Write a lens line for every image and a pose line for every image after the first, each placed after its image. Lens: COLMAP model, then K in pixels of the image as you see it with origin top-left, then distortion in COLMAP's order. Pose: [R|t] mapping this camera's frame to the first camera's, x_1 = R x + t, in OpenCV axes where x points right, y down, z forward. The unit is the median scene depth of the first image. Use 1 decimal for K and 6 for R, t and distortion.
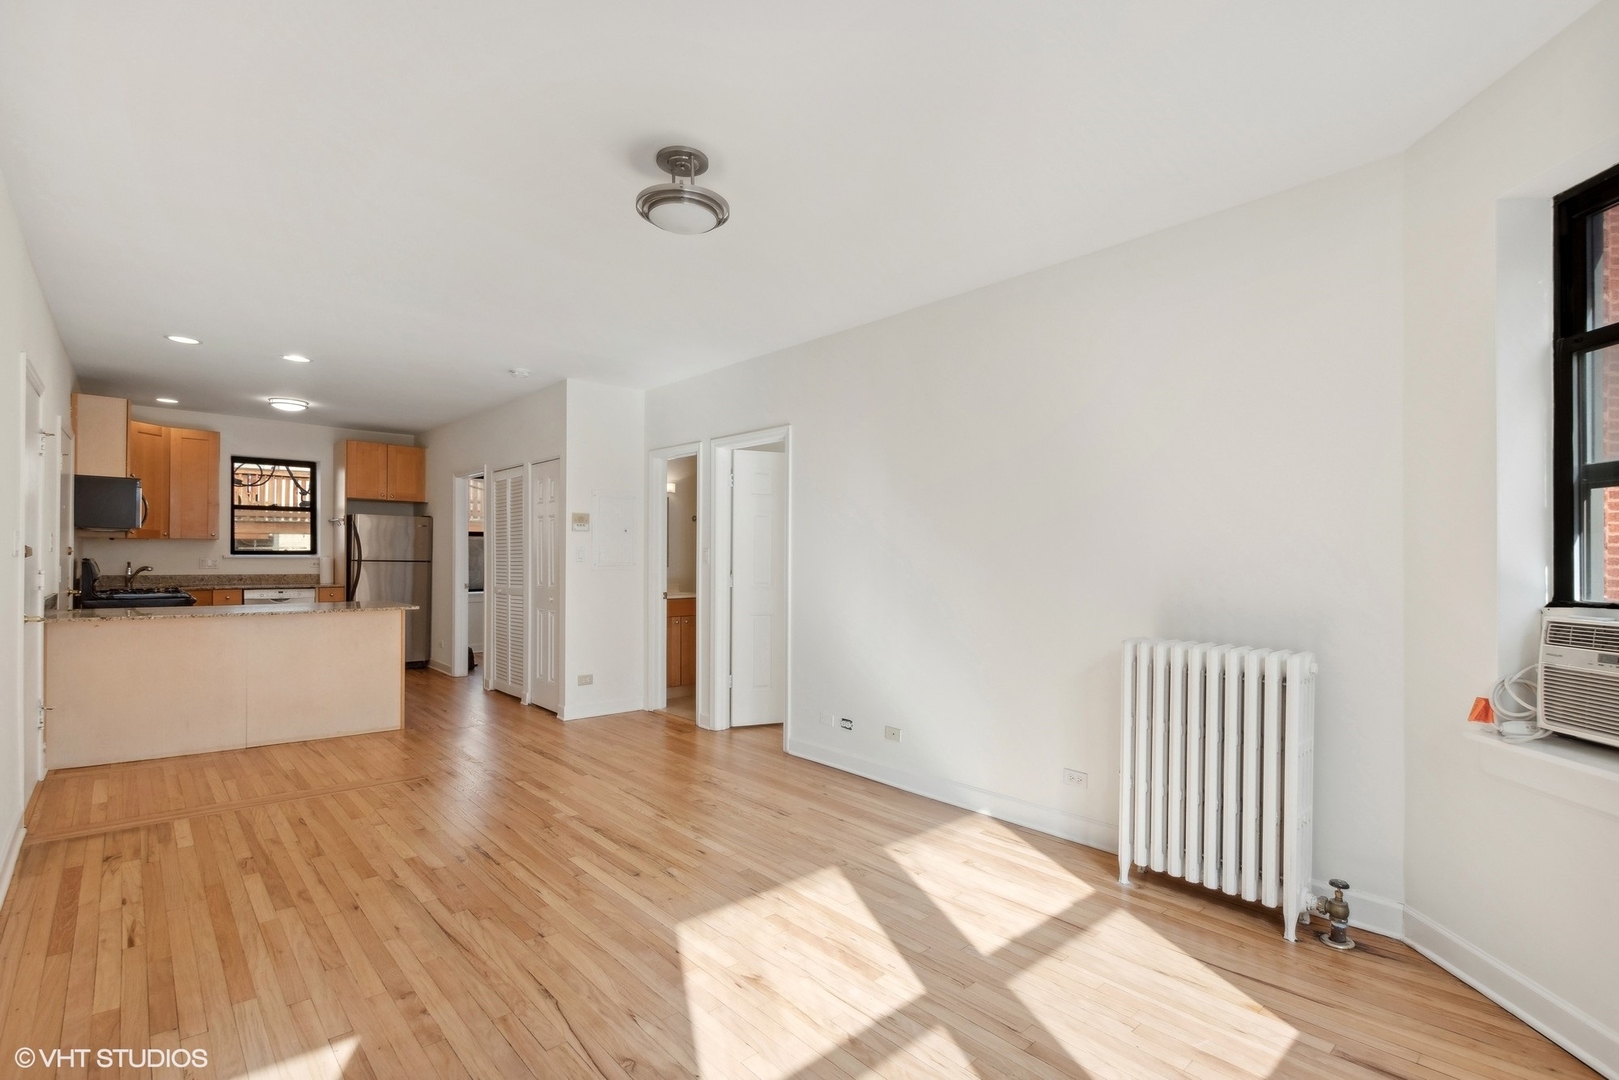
lens RADIAL K [[759.0, 0, 807.5], [0, 759.0, 557.8], [0, 0, 1]] dist [-0.000160, -0.001219]
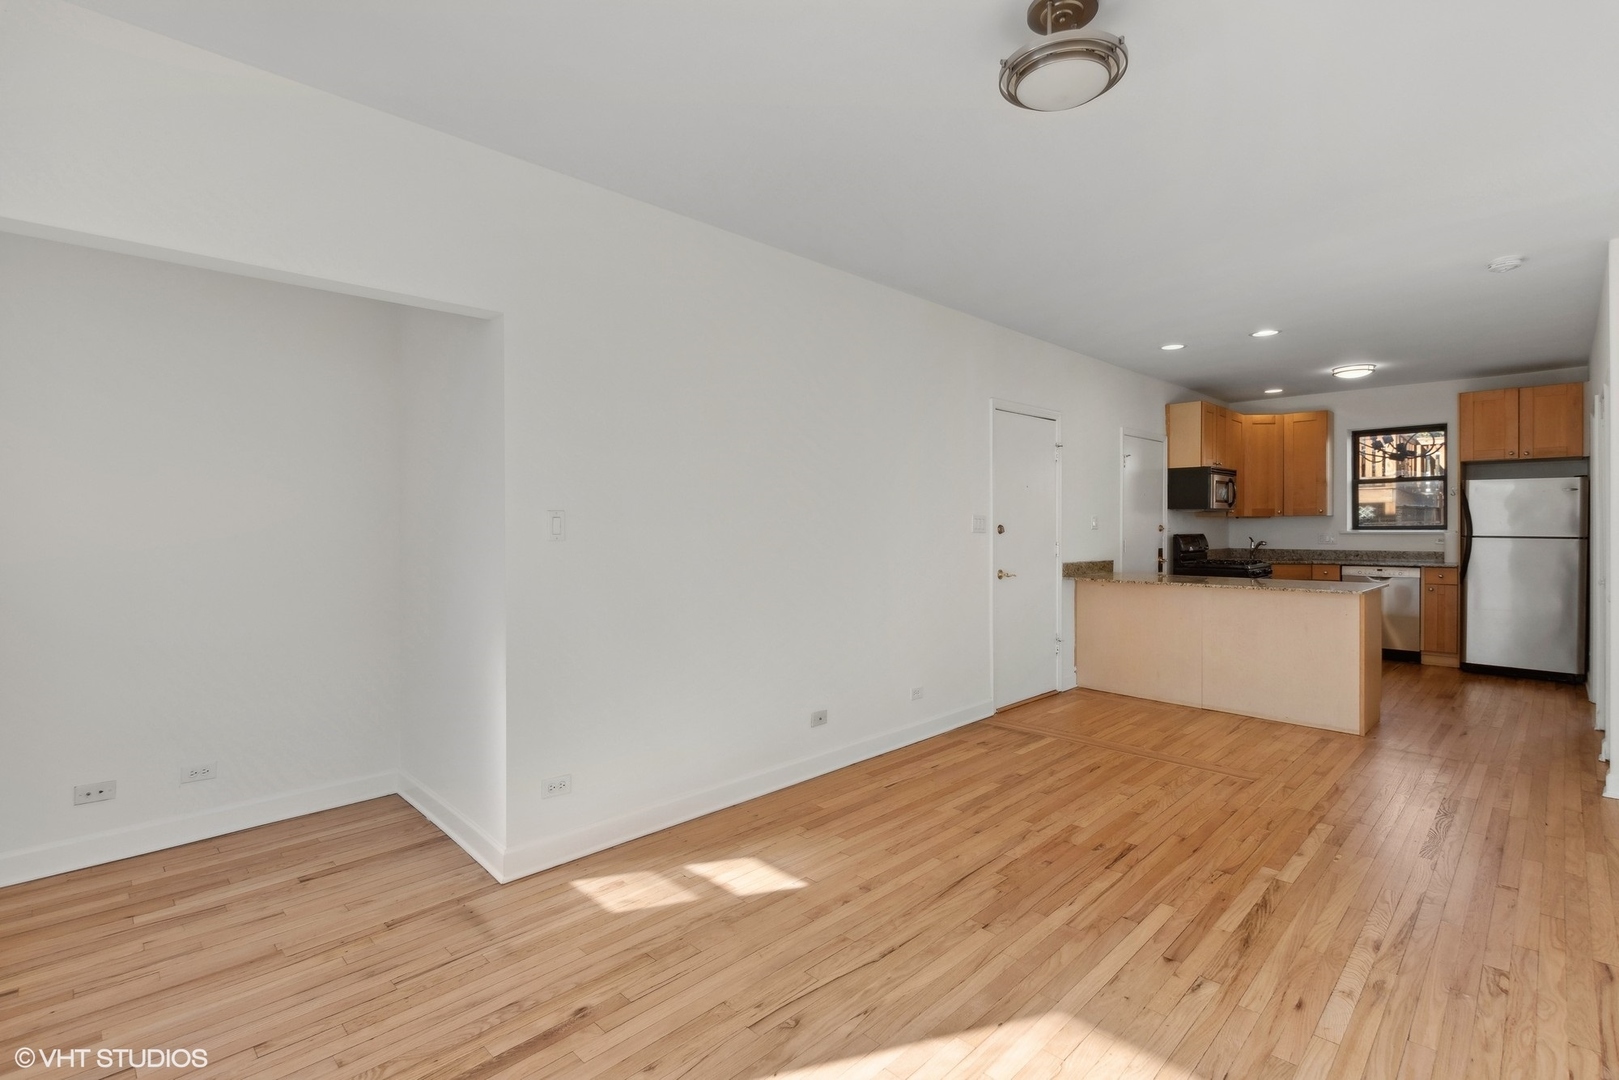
lens RADIAL K [[750.2, 0, 801.9], [0, 750.2, 536.4], [0, 0, 1]] dist [-0.001372, -0.000762]
pose [[0.045112, 0.003215, -0.998977, 0.425538], [0.000883, 0.999994, 0.003258, 0.000361], [0.998982, -0.001029, 0.045109, 0.526959]]
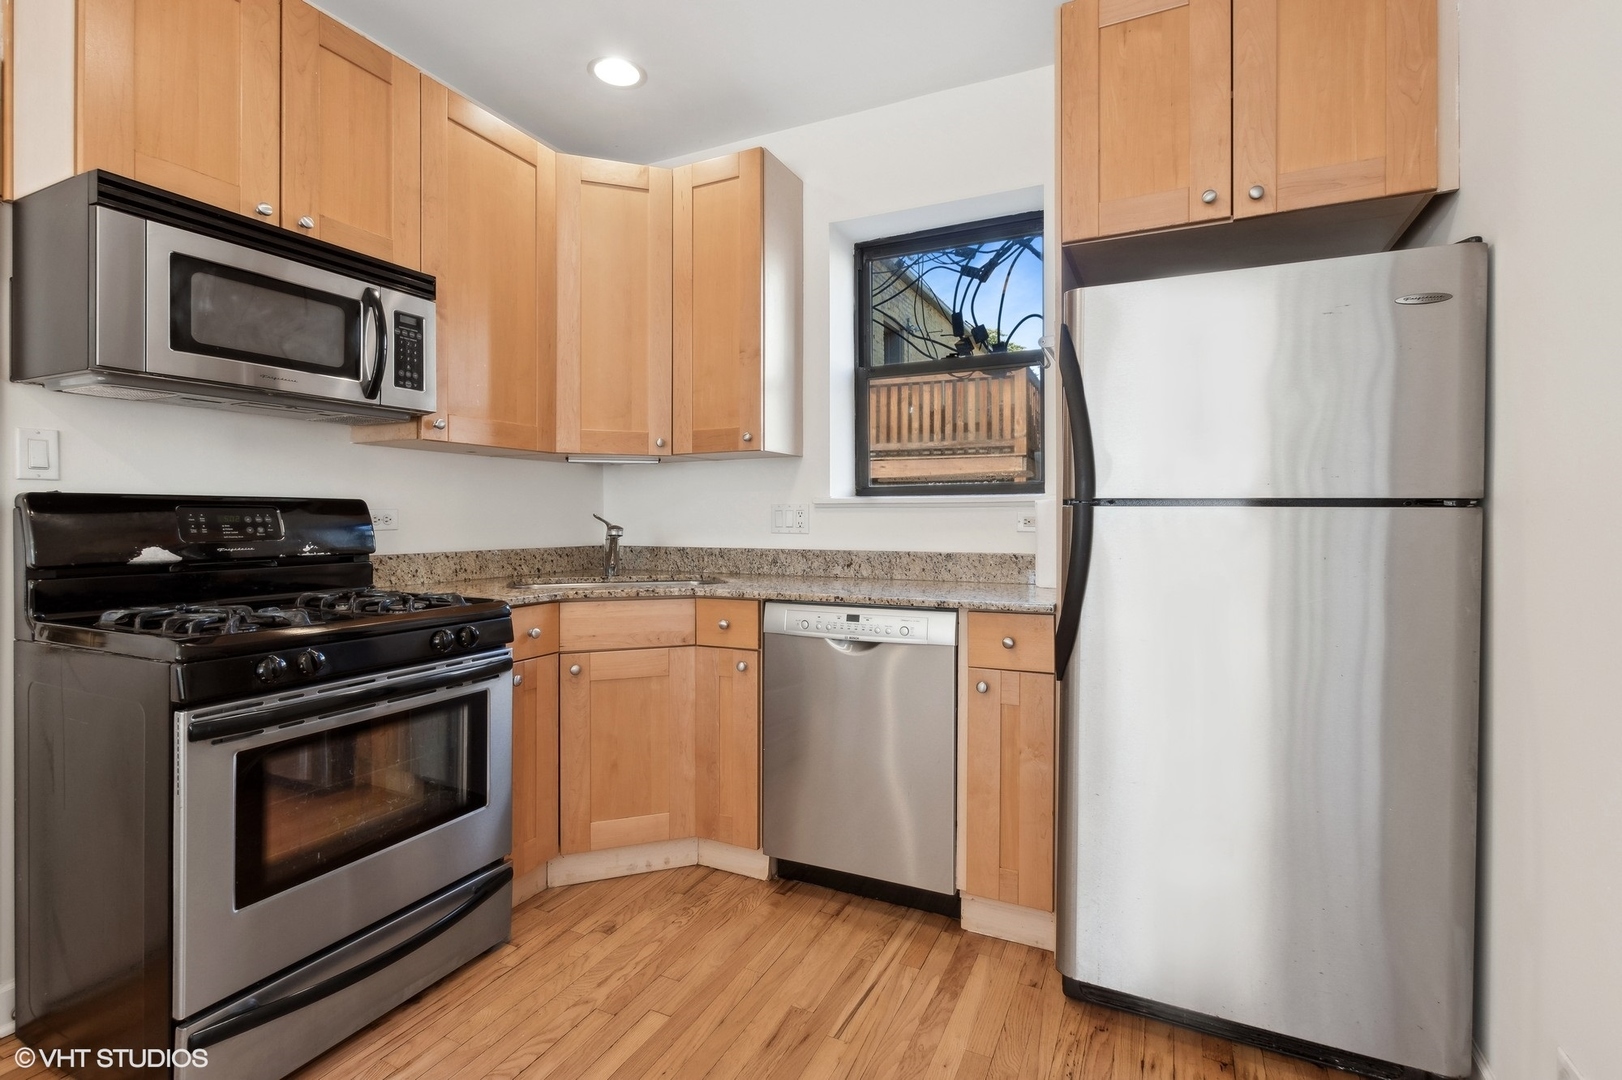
lens RADIAL K [[752.8, 0, 811.0], [0, 752.8, 523.9], [0, 0, 1]] dist [0.000580, -0.000105]
pose [[0.378511, -0.001943, -0.925595, -0.942070], [-0.000776, 0.999997, -0.002416, 0.023539], [0.925596, 0.001633, 0.378508, 1.887470]]
